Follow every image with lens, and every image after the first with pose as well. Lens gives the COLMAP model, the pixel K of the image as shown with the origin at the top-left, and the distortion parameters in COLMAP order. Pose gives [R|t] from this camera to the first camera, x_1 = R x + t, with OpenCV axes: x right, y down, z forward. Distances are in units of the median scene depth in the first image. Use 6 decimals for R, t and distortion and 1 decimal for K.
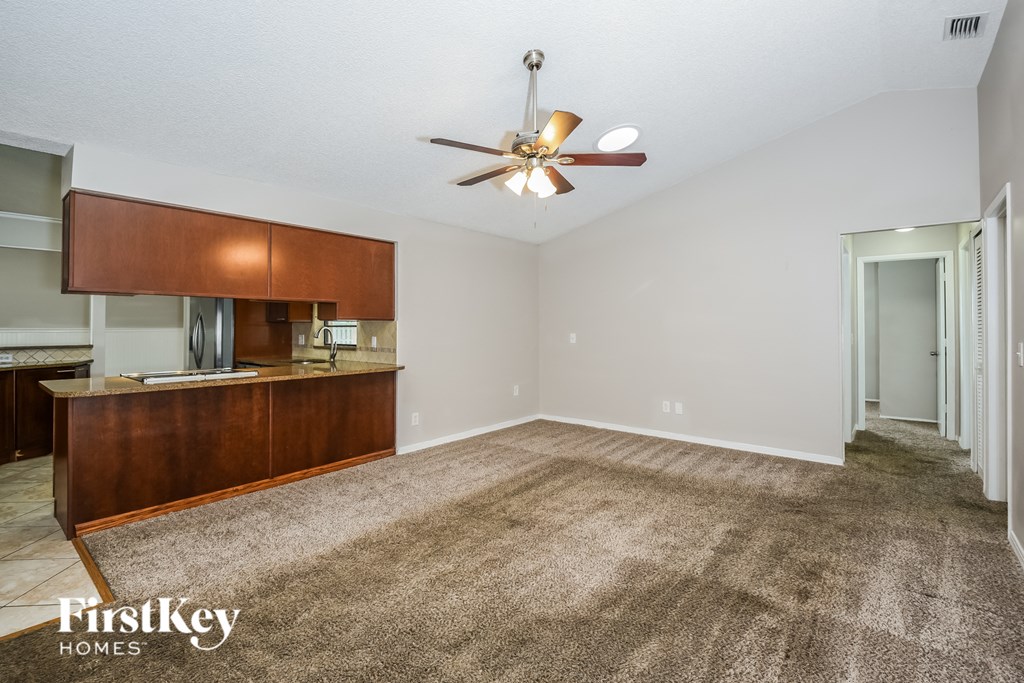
lens RADIAL K [[465.3, 0, 511.5], [0, 465.3, 332.1], [0, 0, 1]] dist [0.001518, 0.000019]
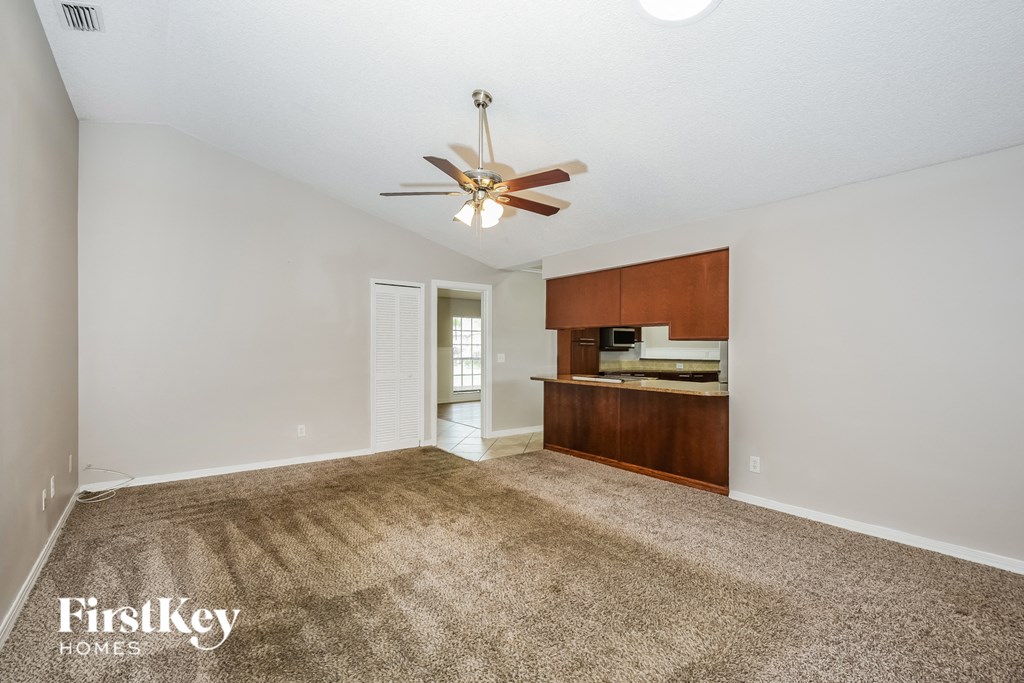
lens RADIAL K [[465.3, 0, 512.0], [0, 465.3, 345.5], [0, 0, 1]] dist [0.001518, 0.000019]
pose [[-0.235006, -0.004519, -0.971983, 0.691431], [-0.008586, 0.999960, -0.002573, -0.007194], [0.971956, 0.007741, -0.235035, 0.833939]]
